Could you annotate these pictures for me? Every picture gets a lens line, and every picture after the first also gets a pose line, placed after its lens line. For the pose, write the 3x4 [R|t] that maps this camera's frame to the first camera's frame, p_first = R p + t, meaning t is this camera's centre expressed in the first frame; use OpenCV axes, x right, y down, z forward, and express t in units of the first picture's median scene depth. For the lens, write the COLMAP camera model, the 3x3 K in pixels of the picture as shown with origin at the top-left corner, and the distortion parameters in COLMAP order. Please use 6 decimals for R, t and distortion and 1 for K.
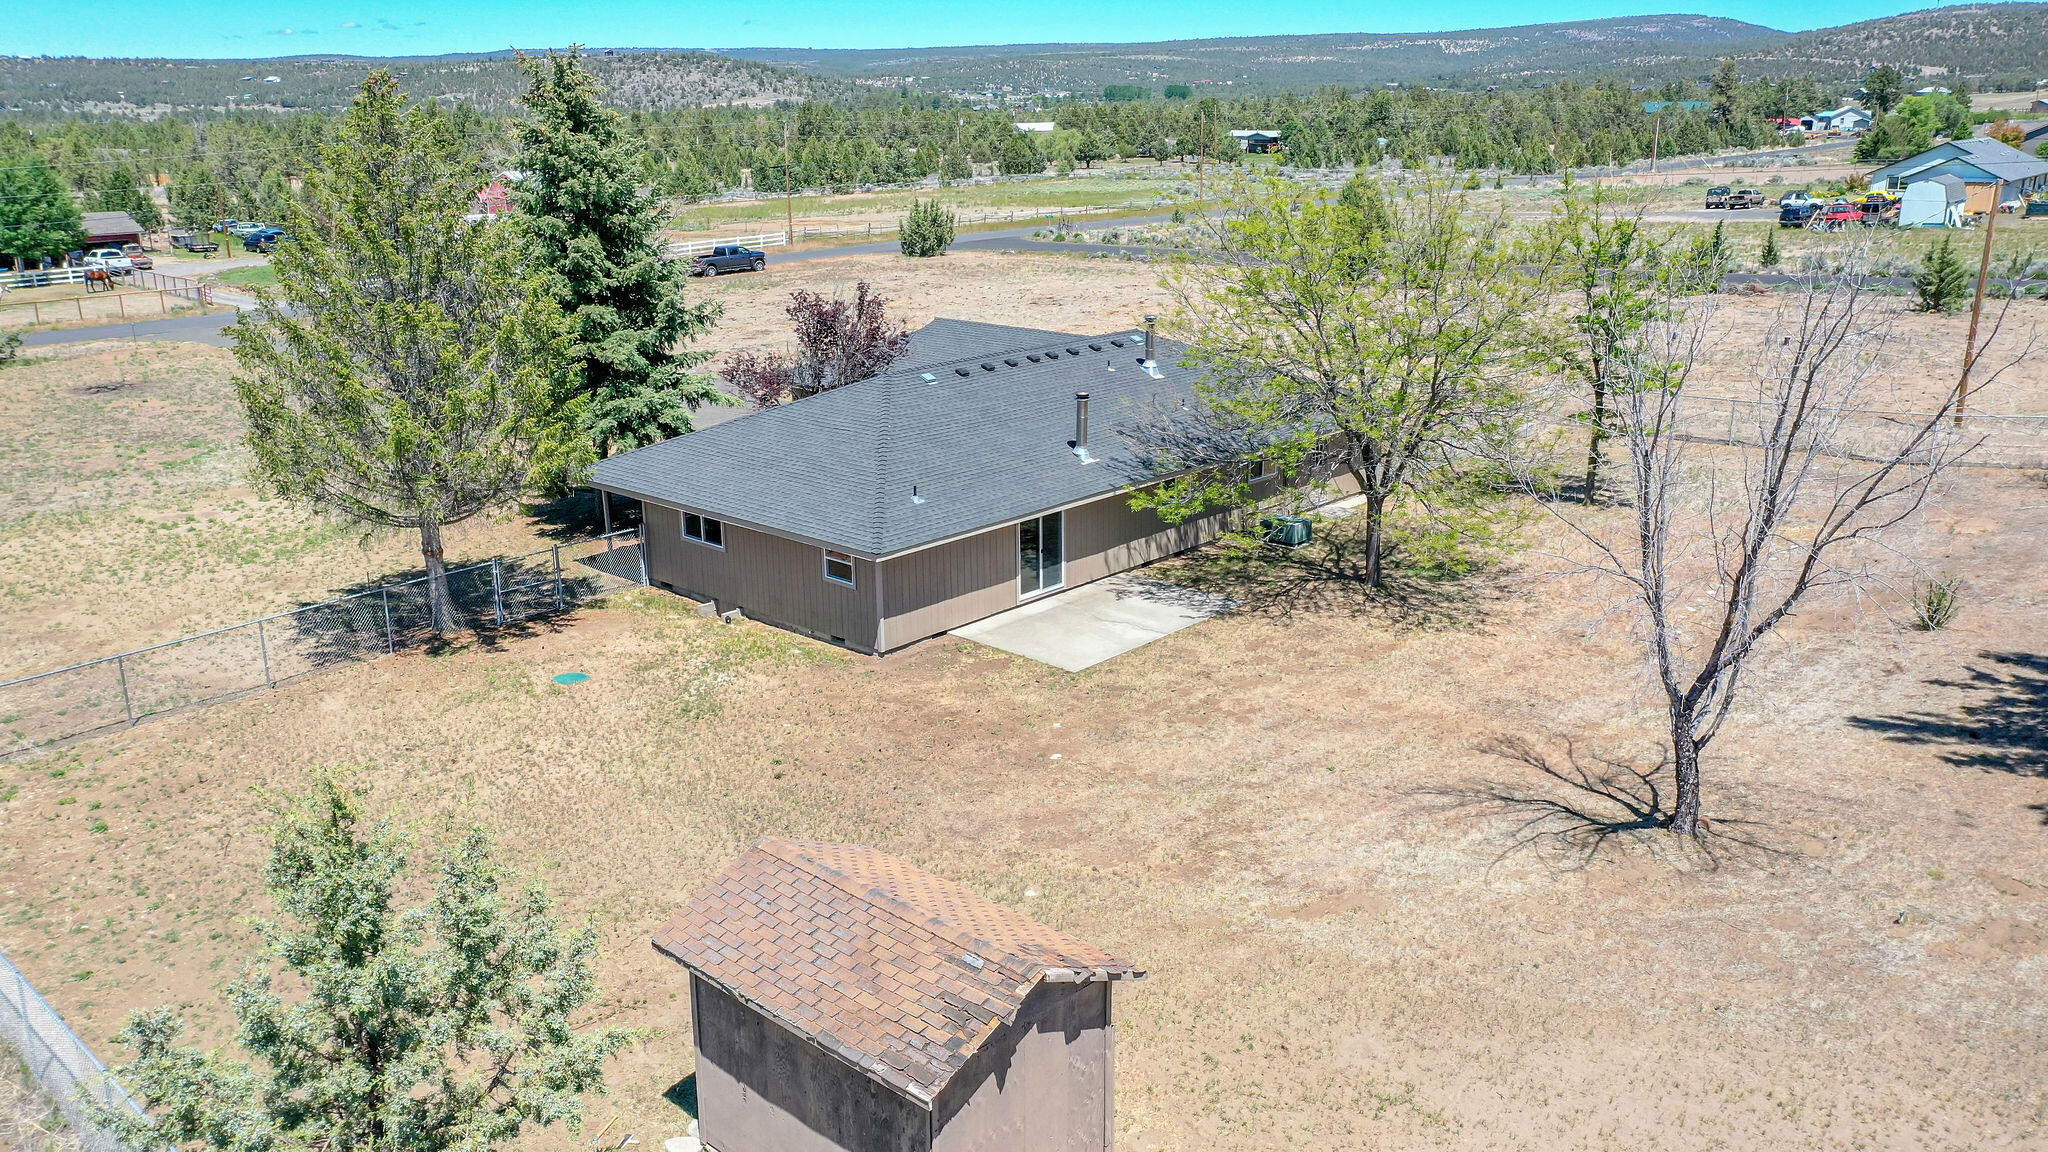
lens RADIAL K [[1597.2, 0, 1024.0], [0, 1597.2, 576.0], [0, 0, 1]] dist [0.004963, -0.000152]
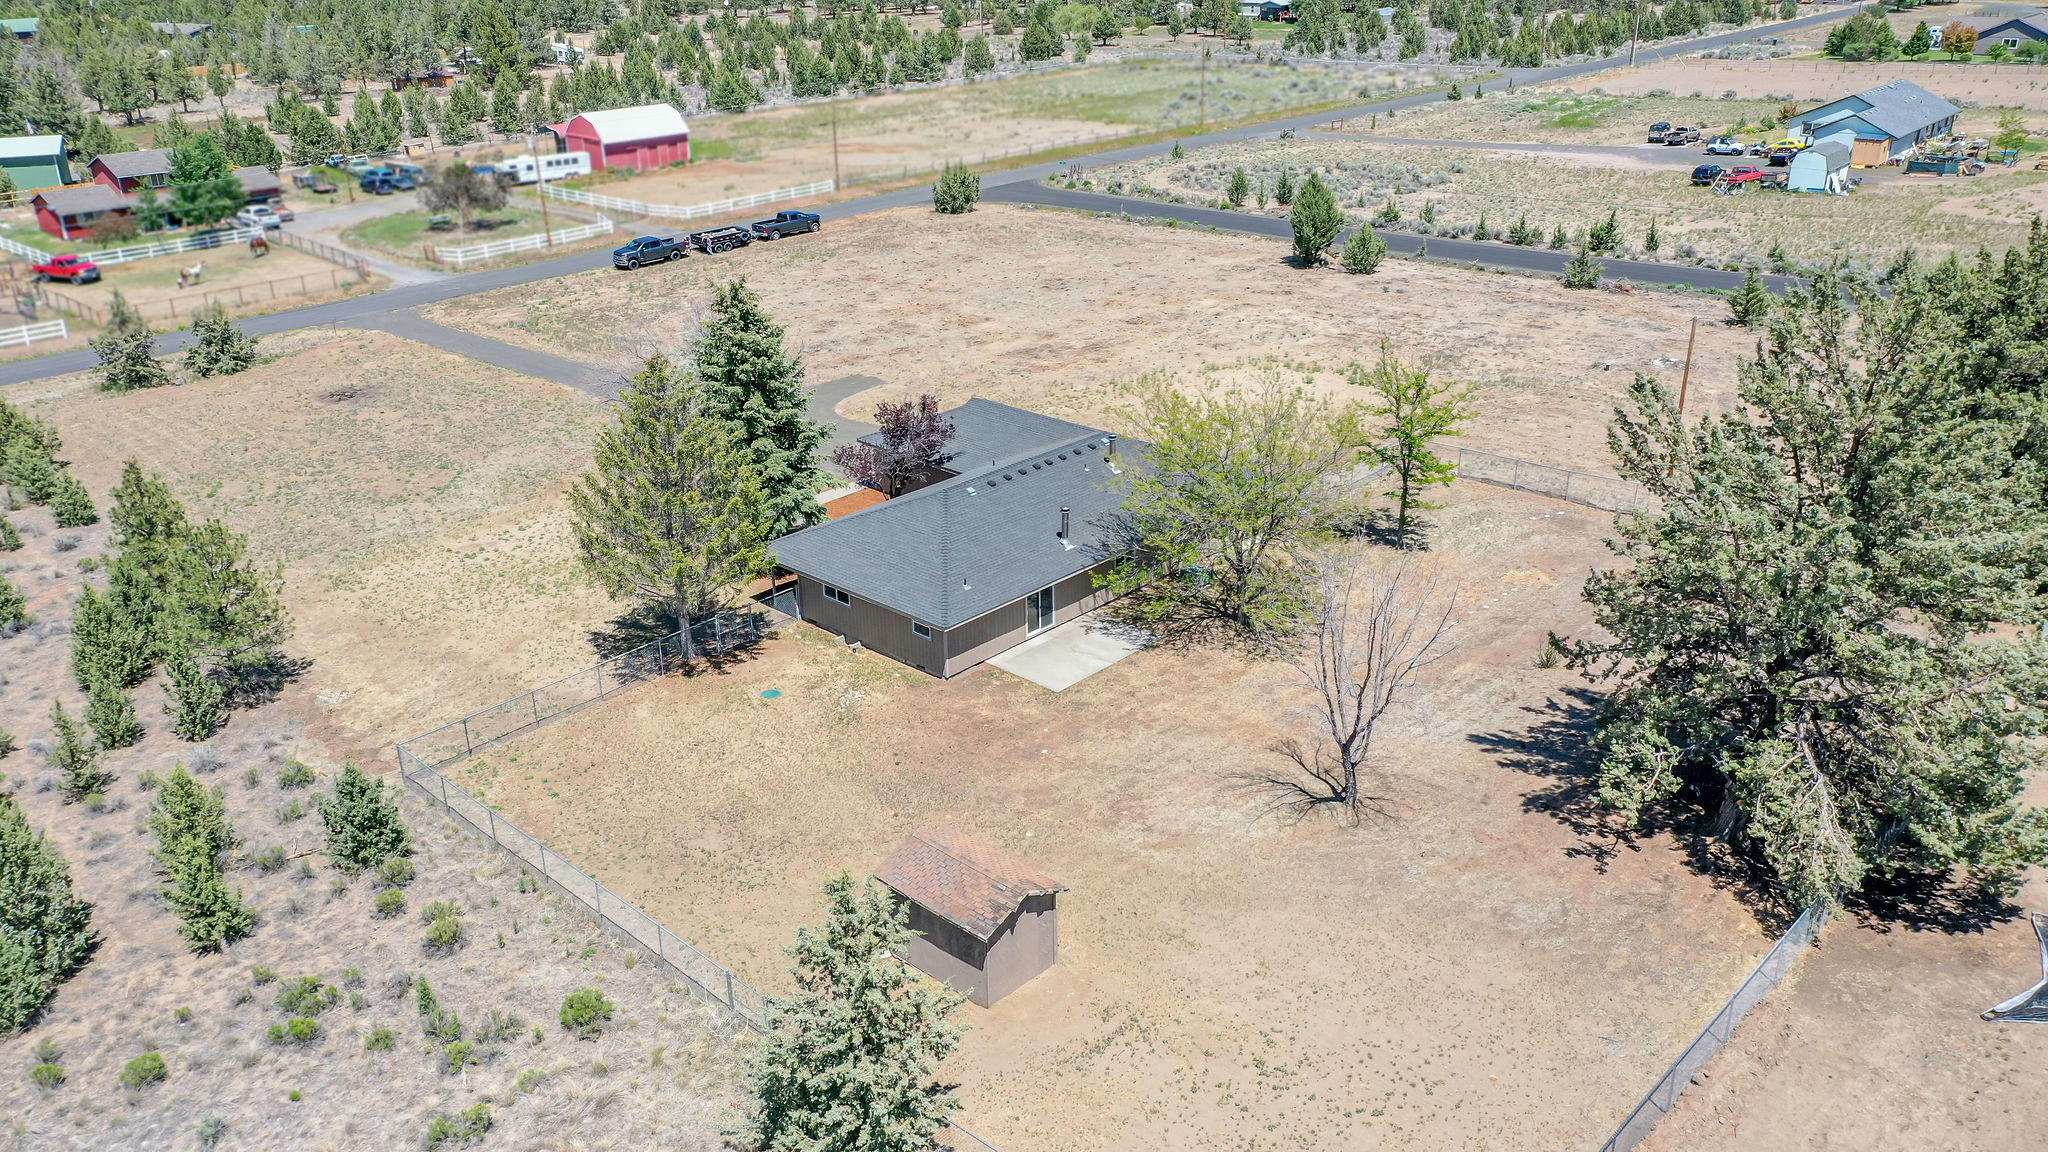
lens RADIAL K [[1597.2, 0, 1024.0], [0, 1597.2, 576.0], [0, 0, 1]] dist [0.004963, -0.000152]
pose [[0.999893, -0.000607, -0.014606, 0.019102], [0.002280, 0.993381, 0.114848, -0.247999], [0.014440, -0.114869, 0.993276, -0.676466]]
